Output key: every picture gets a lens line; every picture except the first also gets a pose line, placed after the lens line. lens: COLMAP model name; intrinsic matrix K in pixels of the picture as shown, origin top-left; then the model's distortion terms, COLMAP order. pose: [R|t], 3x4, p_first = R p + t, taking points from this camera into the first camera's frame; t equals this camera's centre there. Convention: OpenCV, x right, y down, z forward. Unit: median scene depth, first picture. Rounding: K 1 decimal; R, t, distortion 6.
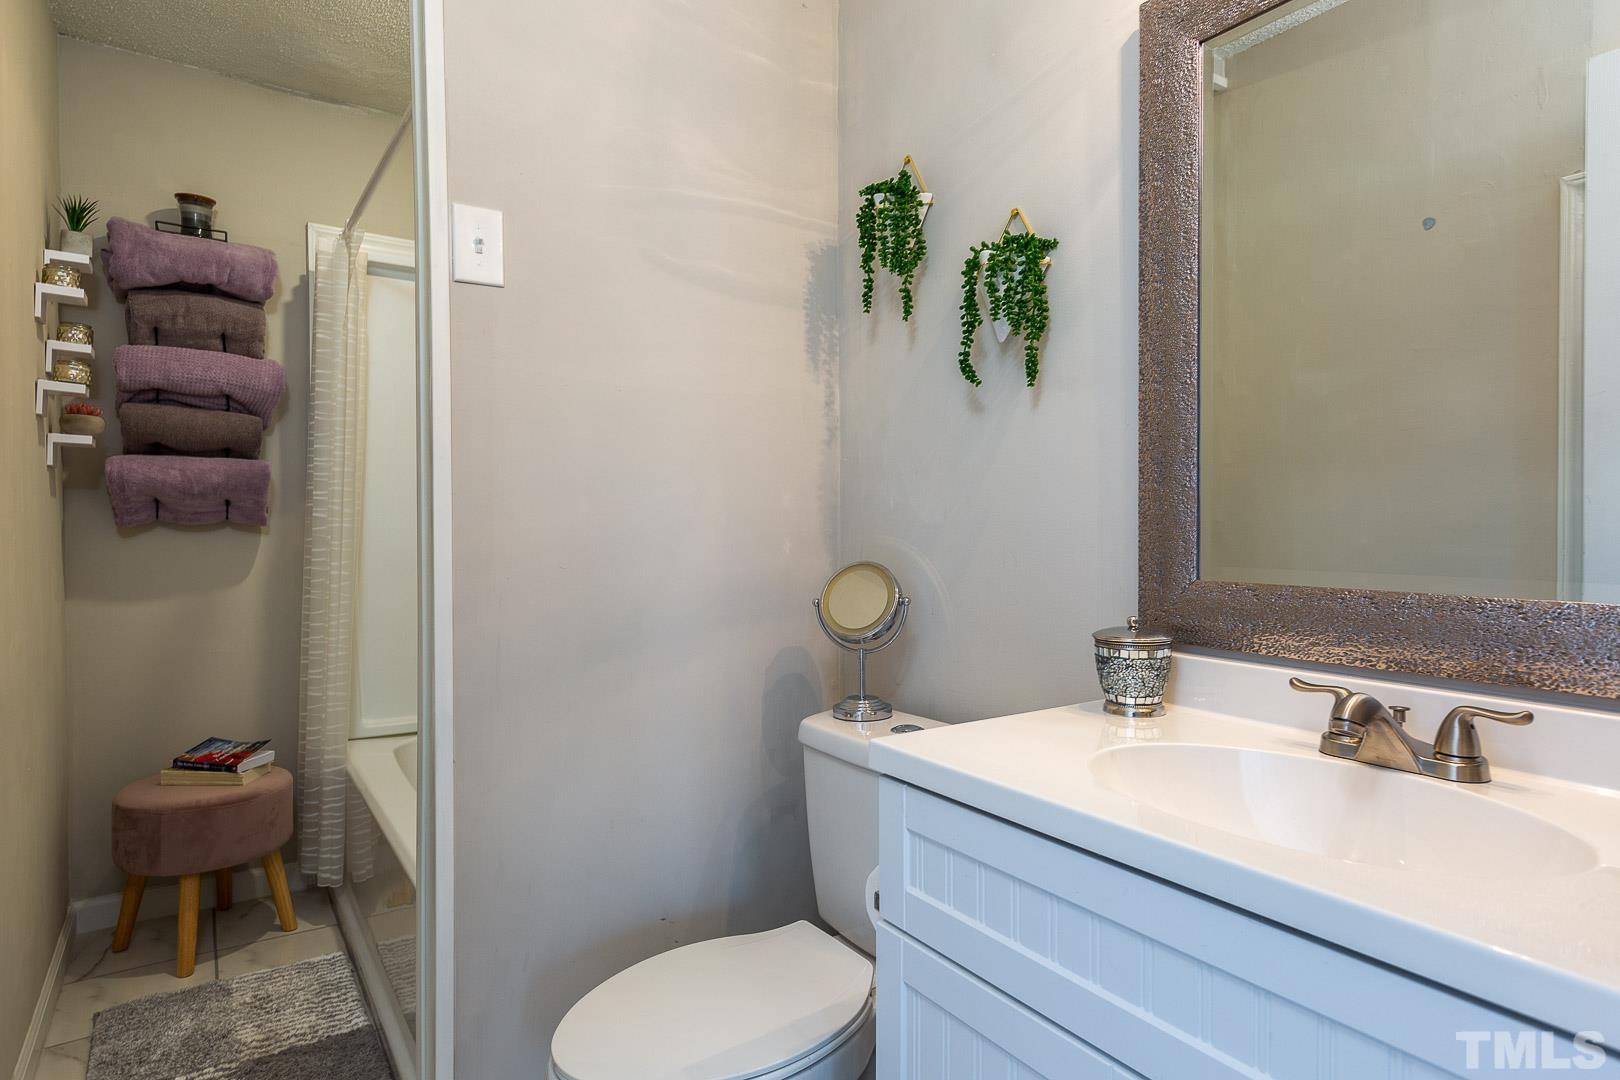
lens RADIAL K [[880.6, 0, 810.0], [0, 880.6, 540.0], [0, 0, 1]] dist [-0.000670, -0.000959]
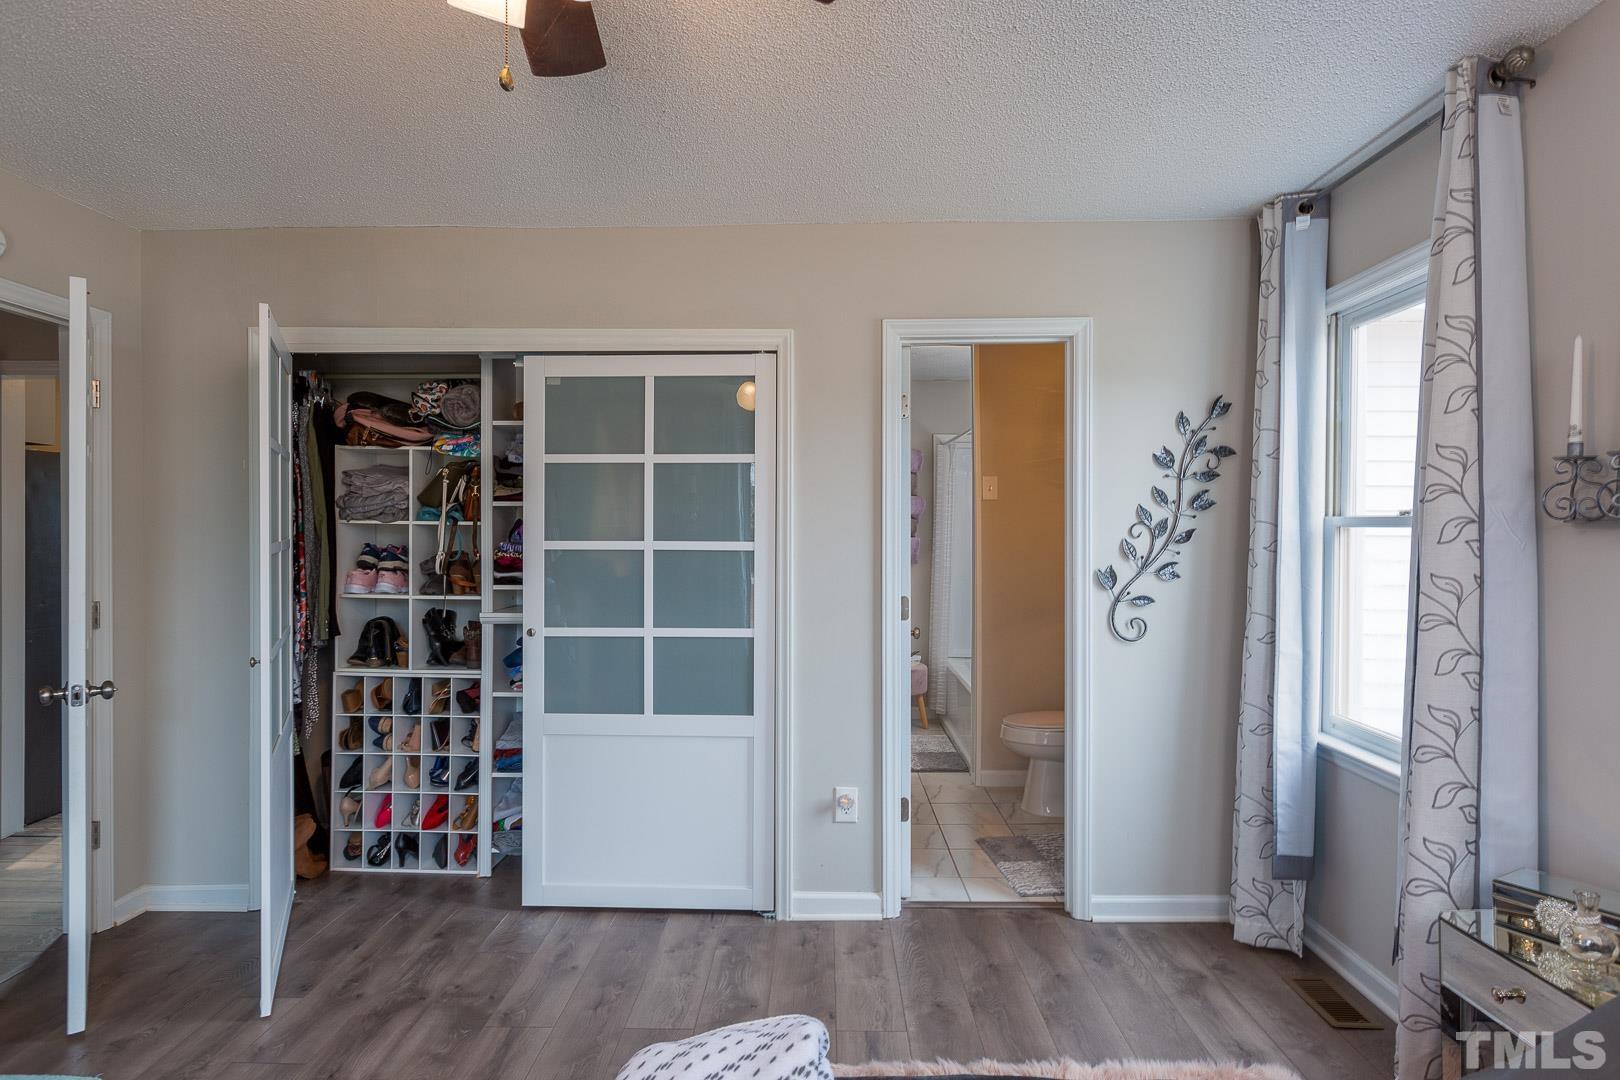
lens RADIAL K [[880.6, 0, 810.0], [0, 880.6, 540.0], [0, 0, 1]] dist [-0.000670, -0.000959]
pose [[0.814891, -0.001414, -0.579612, 0.586403], [-0.006706, 0.999907, -0.011867, -0.057342], [0.579575, 0.013557, 0.814806, -1.229698]]
